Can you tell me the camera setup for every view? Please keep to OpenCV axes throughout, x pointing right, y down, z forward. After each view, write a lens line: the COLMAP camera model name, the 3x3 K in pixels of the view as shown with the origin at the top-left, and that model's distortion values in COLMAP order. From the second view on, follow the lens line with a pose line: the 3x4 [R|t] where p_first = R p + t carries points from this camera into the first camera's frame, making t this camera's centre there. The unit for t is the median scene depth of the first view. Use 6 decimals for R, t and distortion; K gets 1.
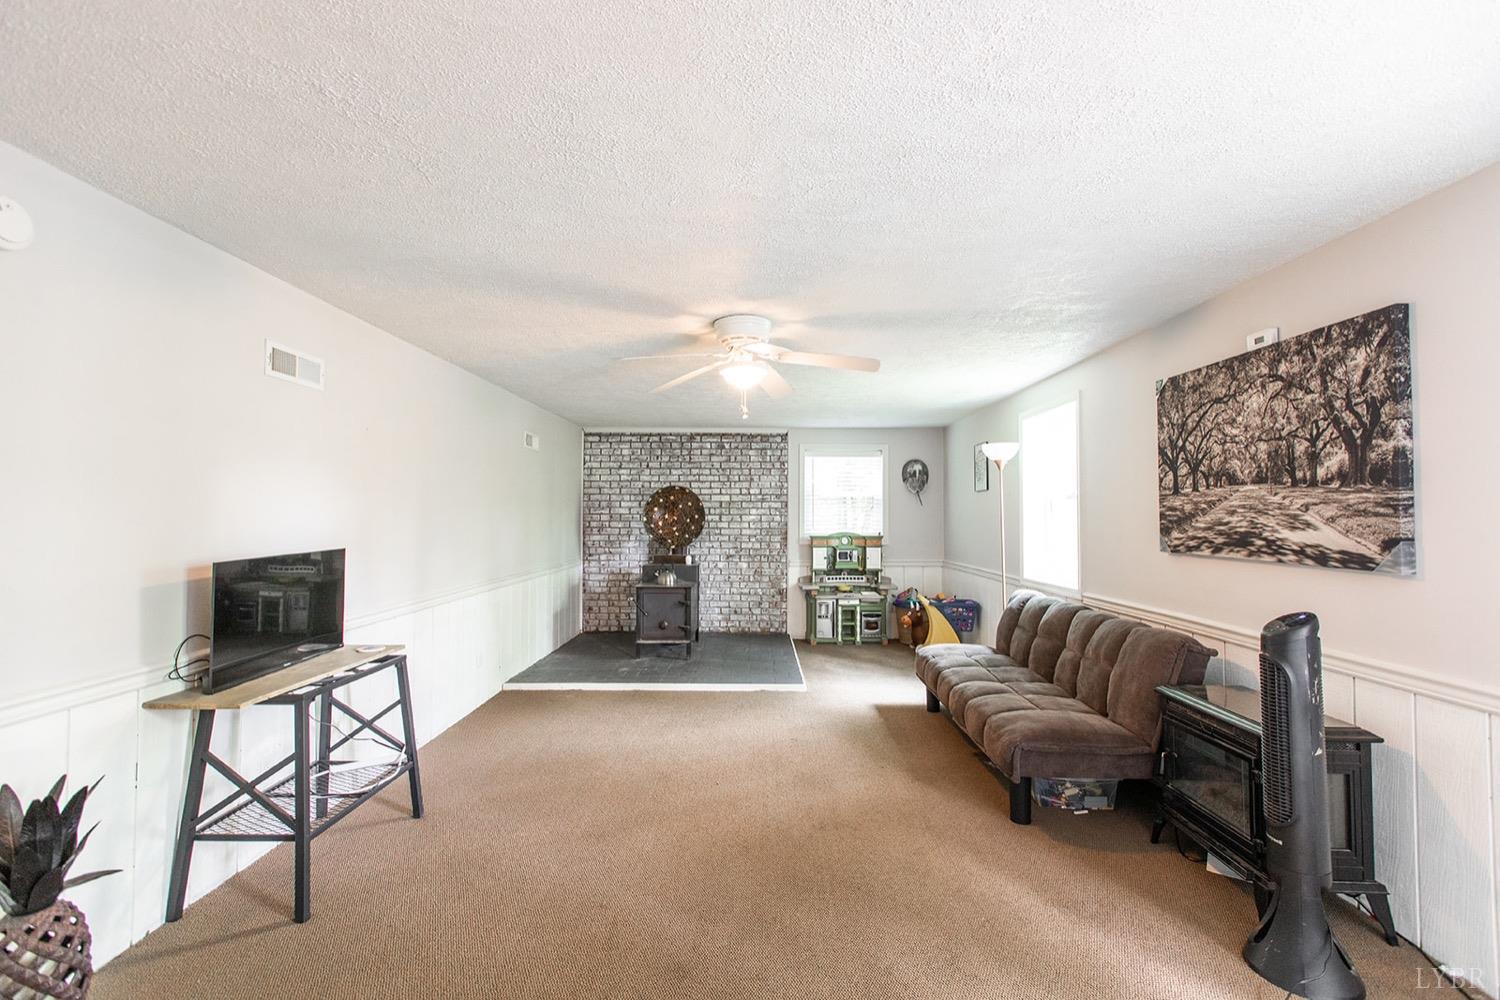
lens RADIAL K [[666.2, 0, 746.9], [0, 666.2, 498.3], [0, 0, 1]] dist [0.004307, 0.000680]
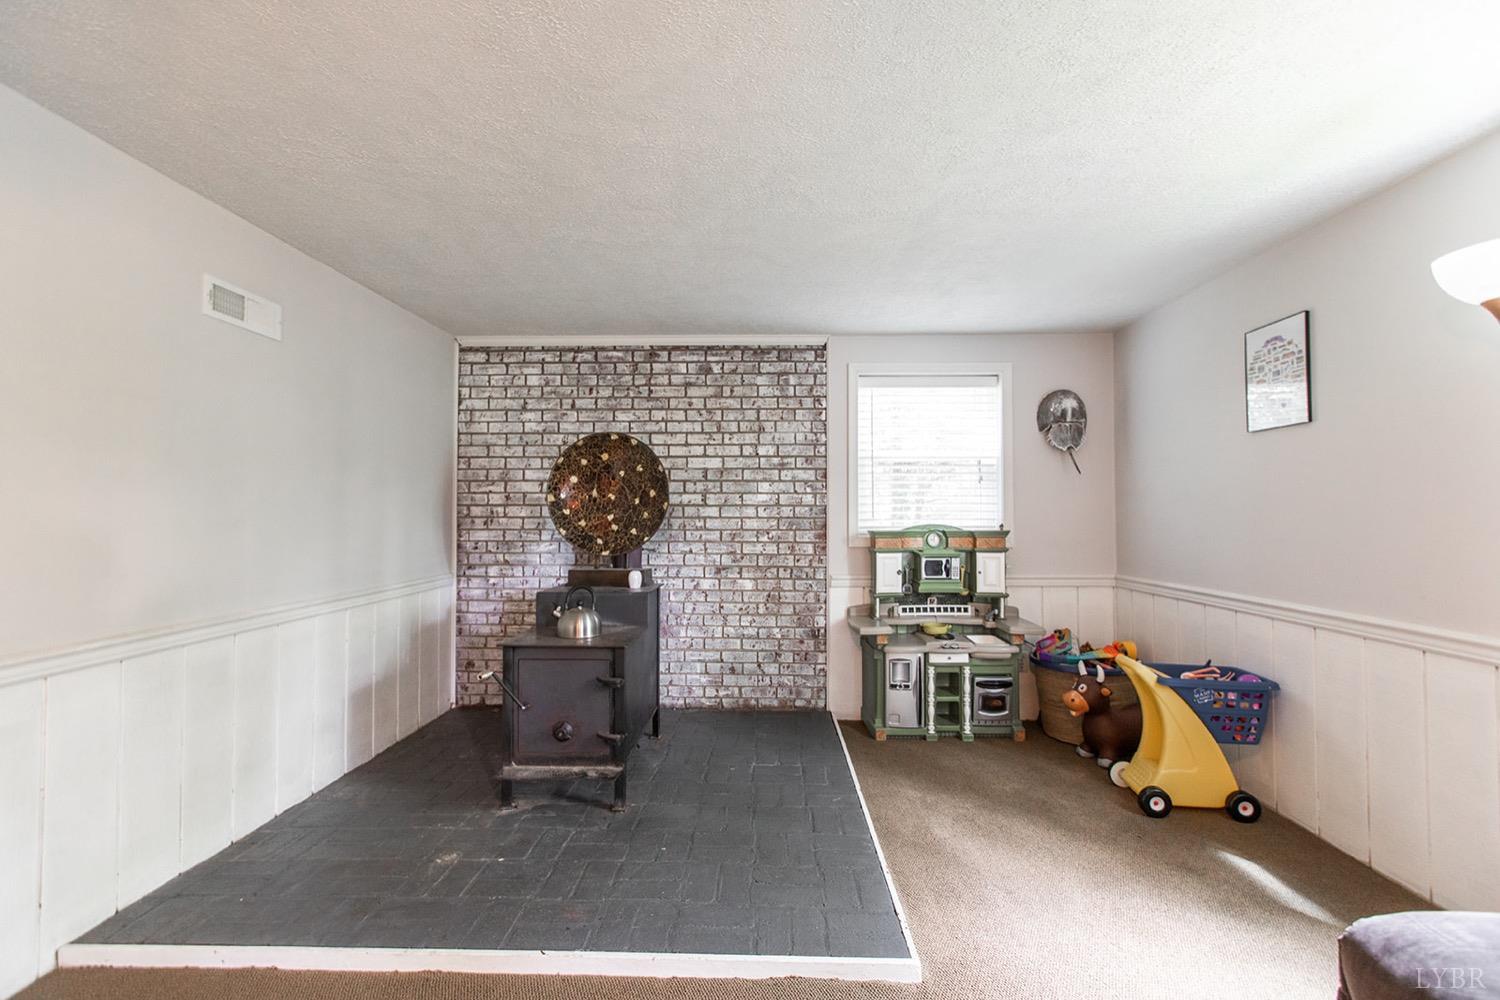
lens RADIAL K [[666.2, 0, 746.9], [0, 666.2, 498.3], [0, 0, 1]] dist [0.004307, 0.000680]
pose [[0.999880, -0.003221, -0.015153, 0.003559], [0.003283, 0.999986, 0.004047, 0.027163], [0.015140, -0.004096, 0.999877, 0.456371]]
